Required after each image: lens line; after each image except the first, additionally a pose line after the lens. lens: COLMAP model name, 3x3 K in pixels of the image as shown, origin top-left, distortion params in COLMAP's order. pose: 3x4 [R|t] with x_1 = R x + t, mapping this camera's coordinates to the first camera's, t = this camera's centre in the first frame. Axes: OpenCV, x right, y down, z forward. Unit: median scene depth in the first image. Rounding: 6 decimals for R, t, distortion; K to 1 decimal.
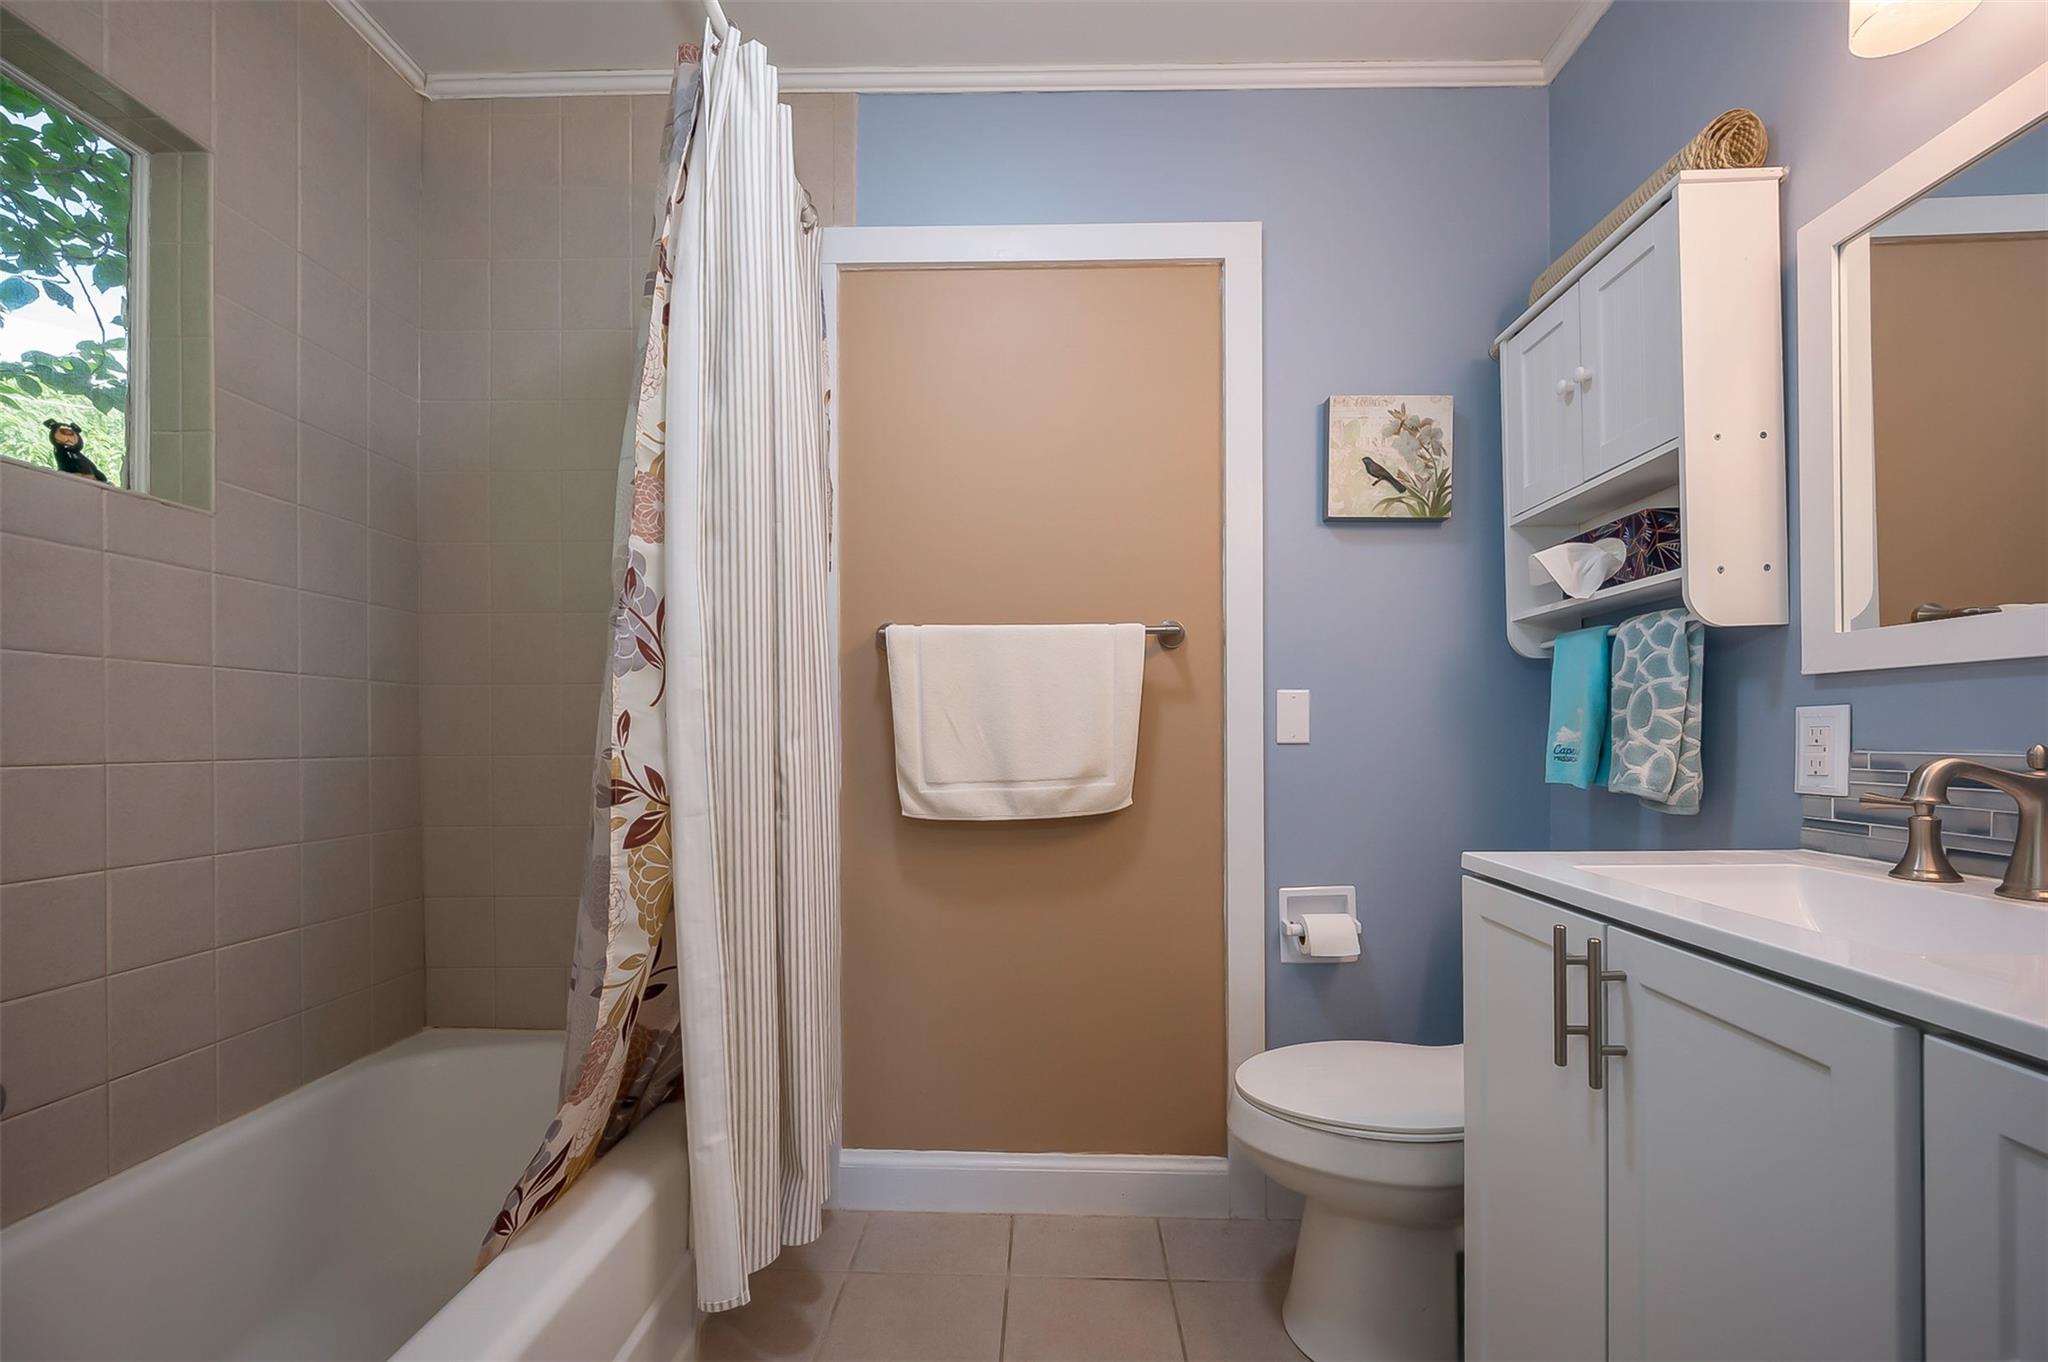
lens RADIAL K [[805.8, 0, 1033.4], [0, 805.8, 752.1], [0, 0, 1]] dist [0.000349, -0.000448]
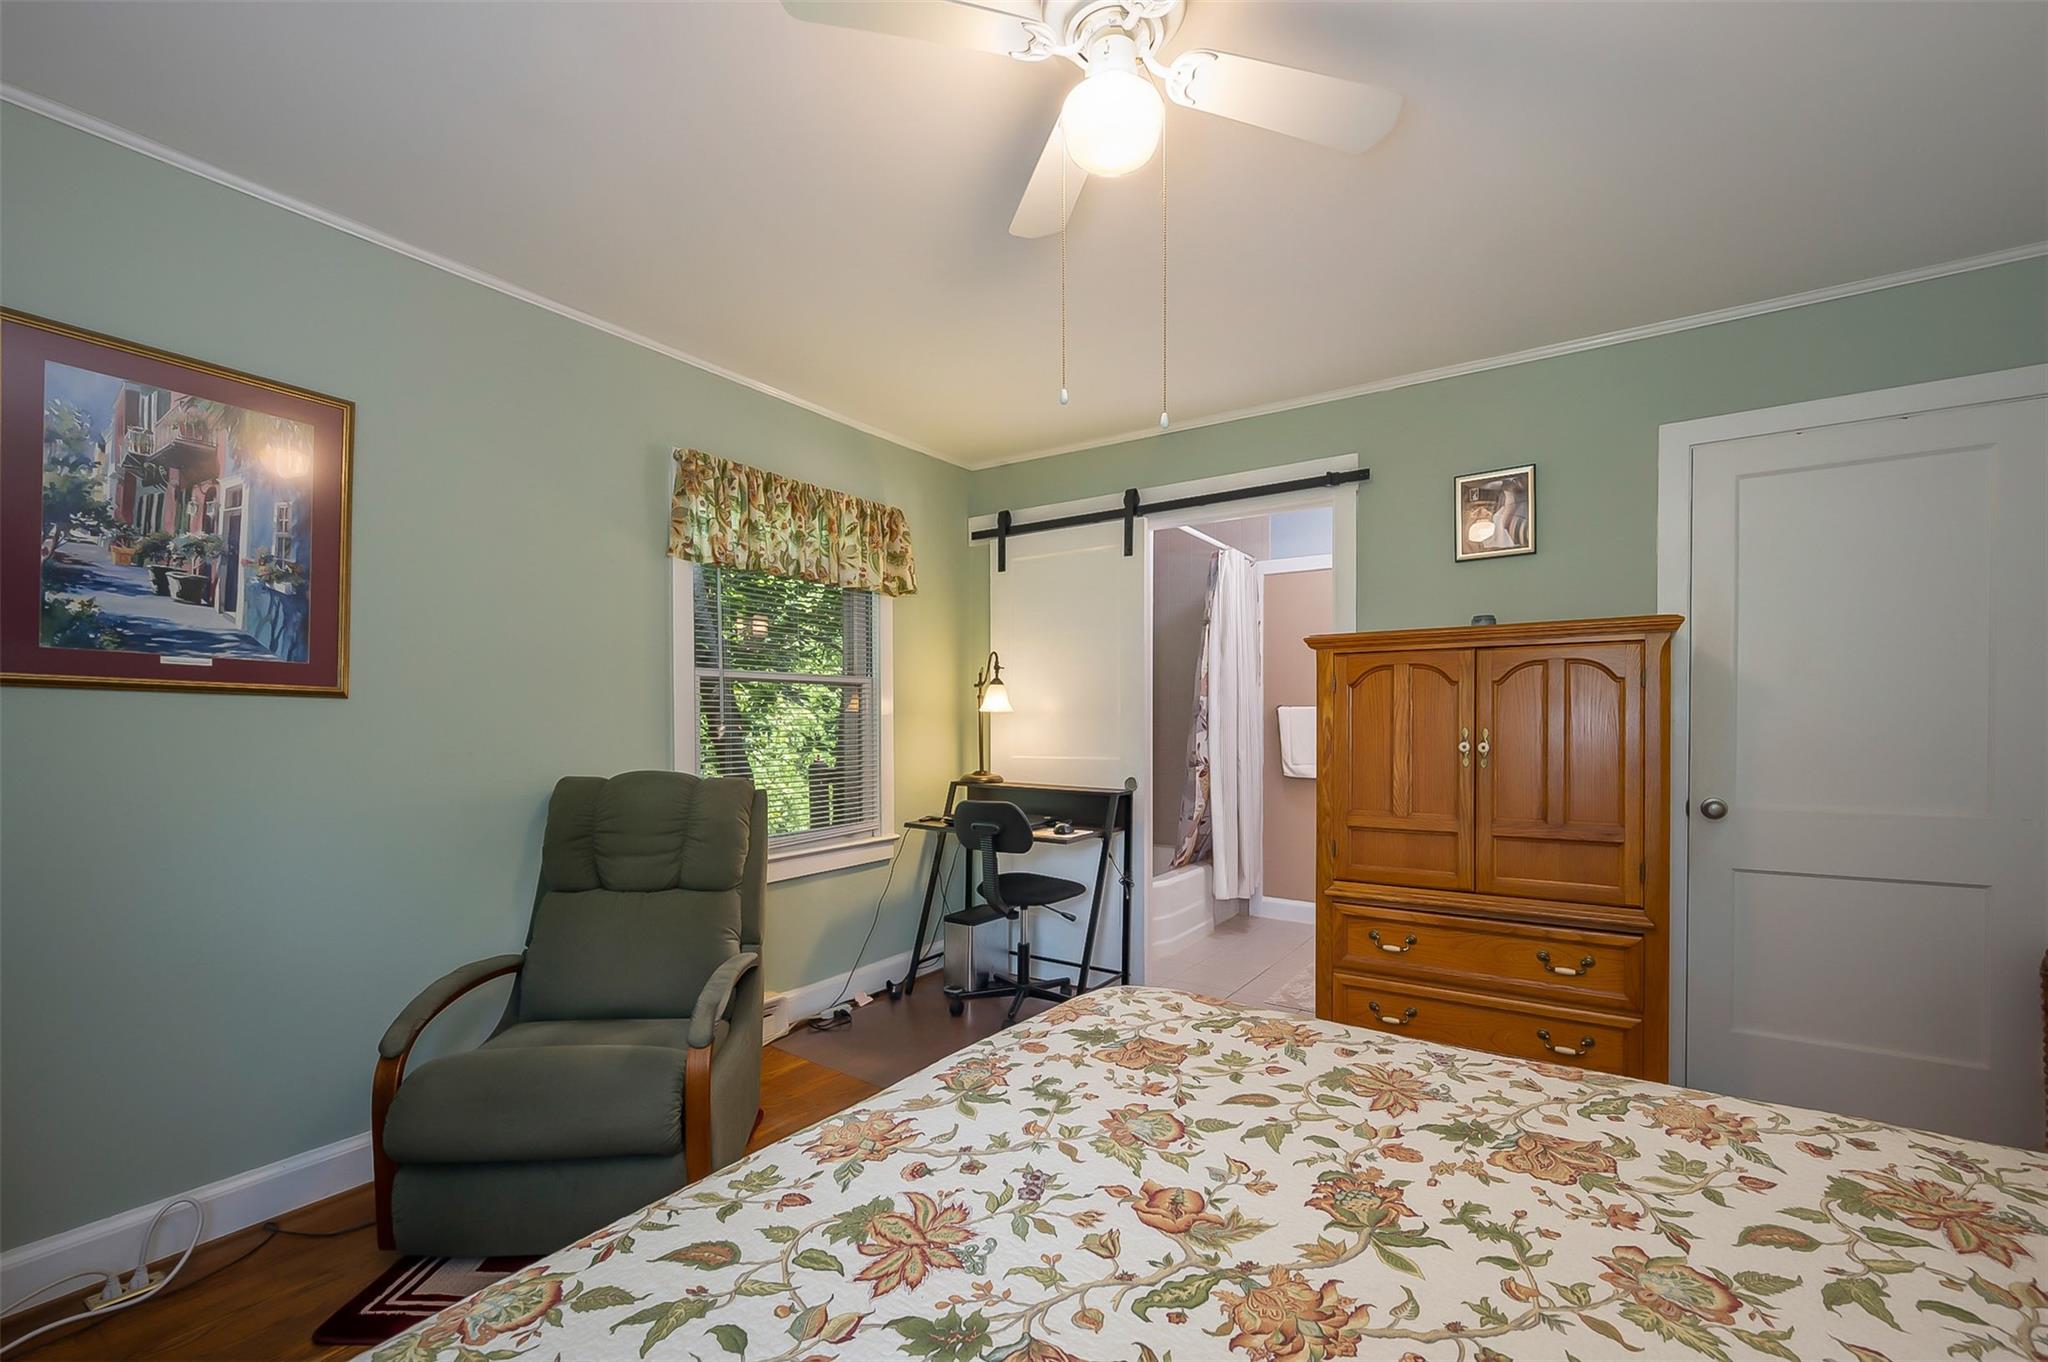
lens RADIAL K [[870.4, 0, 1042.1], [0, 870.4, 734.2], [0, 0, 1]] dist [0.008762, -0.000264]
pose [[0.847417, 0.003076, -0.530919, 1.035903], [-0.005372, 0.999982, -0.002780, -0.071733], [0.530901, 0.005208, 0.847418, -2.835975]]
